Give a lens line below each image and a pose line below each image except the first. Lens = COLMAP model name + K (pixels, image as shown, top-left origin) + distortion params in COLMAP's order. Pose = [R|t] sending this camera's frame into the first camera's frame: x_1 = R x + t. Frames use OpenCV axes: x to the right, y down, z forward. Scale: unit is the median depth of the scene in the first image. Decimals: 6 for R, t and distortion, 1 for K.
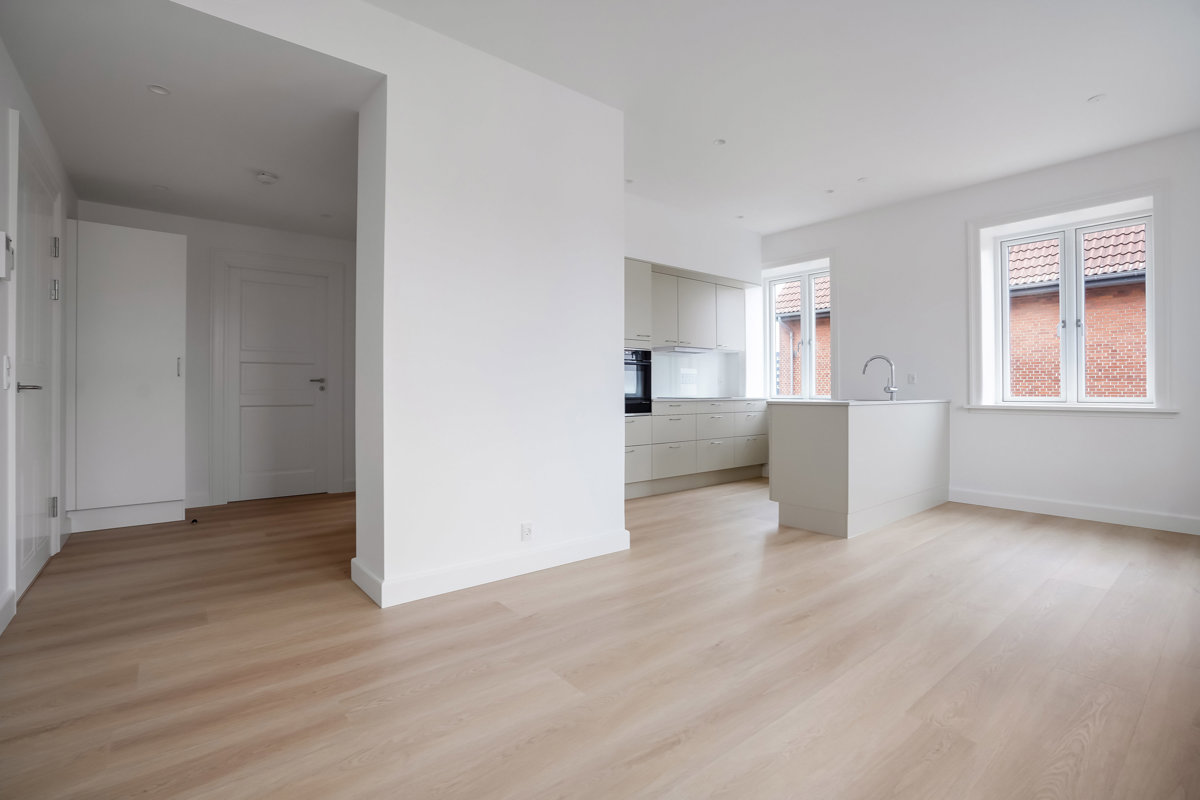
lens RADIAL K [[556.7, 0, 602.9], [0, 556.7, 385.7], [0, 0, 1]] dist [-0.053657, 0.023751]
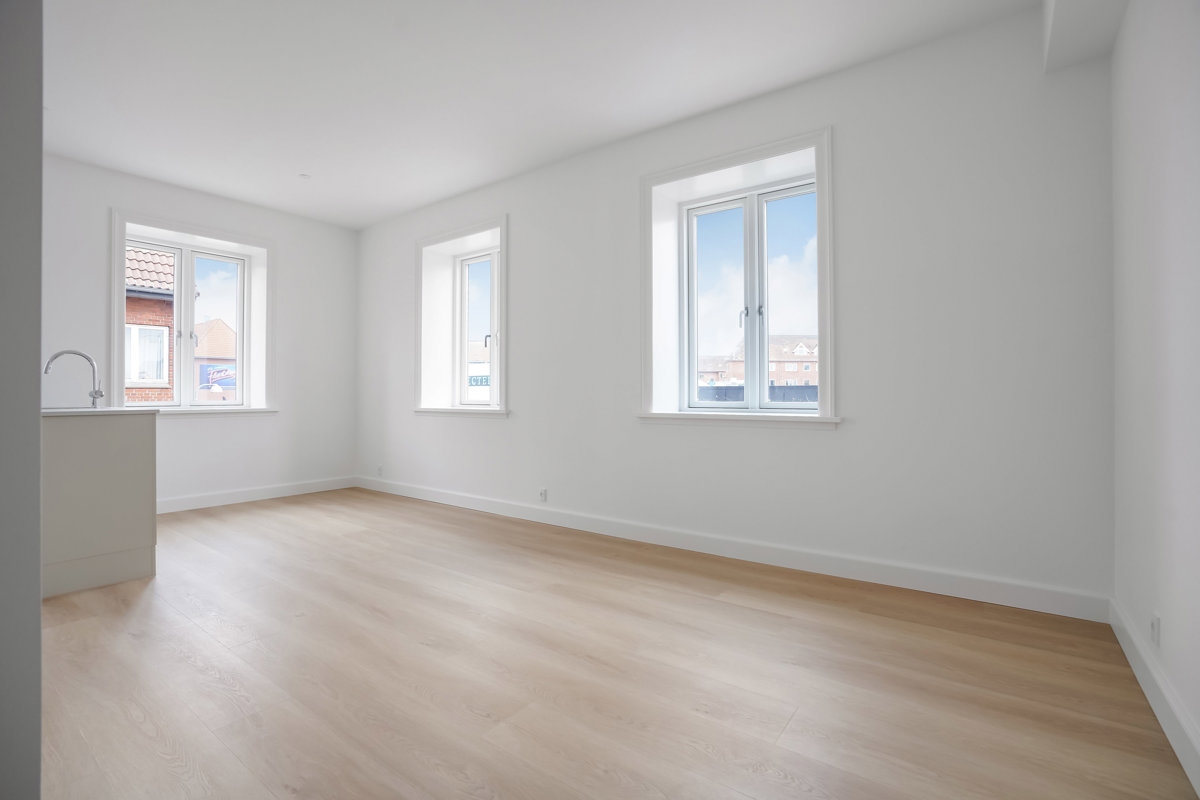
lens RADIAL K [[556.7, 0, 602.9], [0, 556.7, 385.7], [0, 0, 1]] dist [-0.053657, 0.023751]
pose [[-0.256473, 0.014594, 0.966441, -0.423054], [-0.010100, 0.999791, -0.017778, 0.001445], [-0.966499, -0.014321, -0.256272, 0.465898]]
